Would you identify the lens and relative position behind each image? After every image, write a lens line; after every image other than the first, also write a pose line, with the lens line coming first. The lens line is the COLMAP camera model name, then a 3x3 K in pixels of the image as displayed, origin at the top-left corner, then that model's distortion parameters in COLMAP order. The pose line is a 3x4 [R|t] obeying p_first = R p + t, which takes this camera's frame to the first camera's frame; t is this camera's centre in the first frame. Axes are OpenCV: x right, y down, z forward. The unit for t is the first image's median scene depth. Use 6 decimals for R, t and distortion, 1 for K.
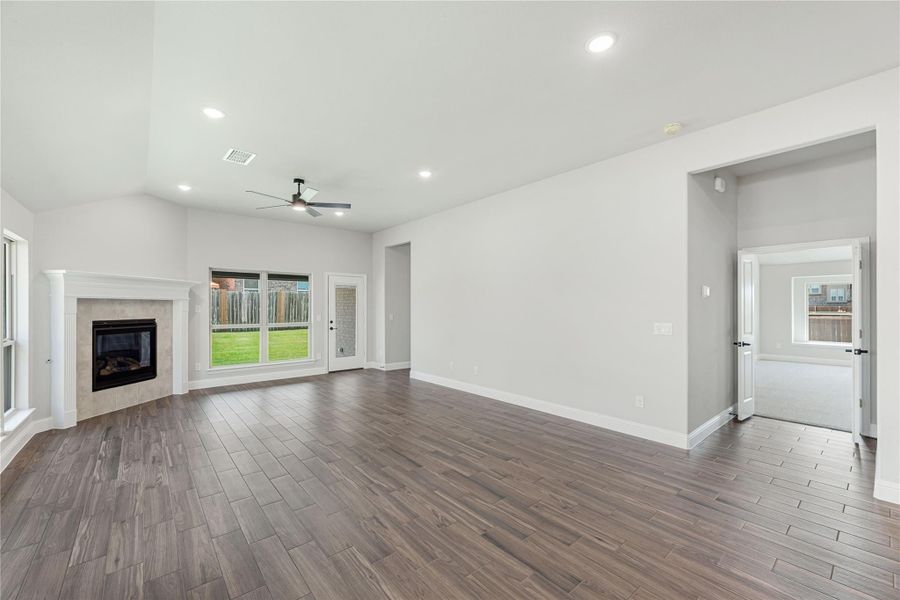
lens RADIAL K [[367.6, 0, 450.3], [0, 367.6, 303.6], [0, 0, 1]] dist [0.001735, 0.000150]
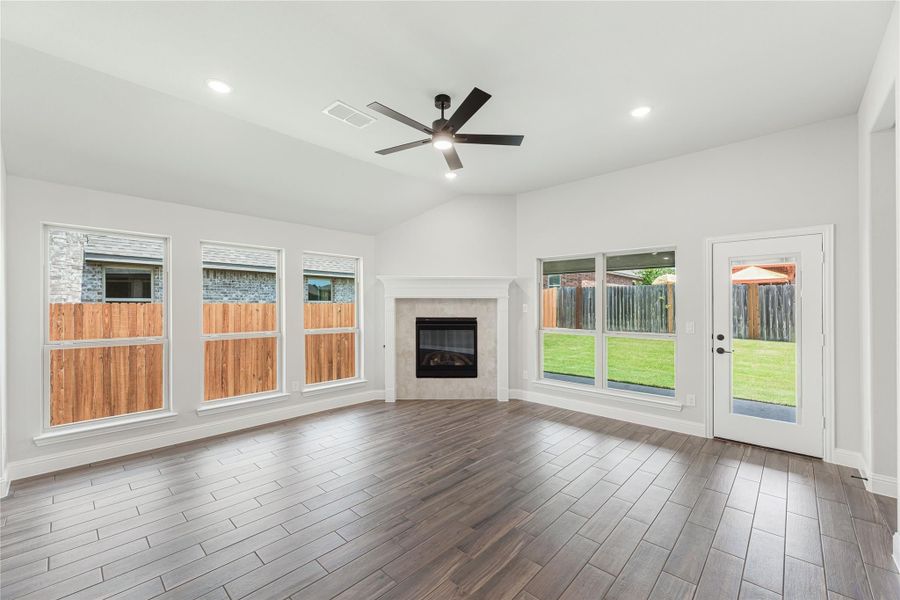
lens RADIAL K [[367.6, 0, 450.8], [0, 367.6, 306.5], [0, 0, 1]] dist [0.001735, 0.000150]
pose [[0.120313, 0.003908, -0.992728, 0.167779], [0.005079, 0.999977, 0.004552, 0.006787], [0.992723, -0.005590, 0.120290, 0.812179]]
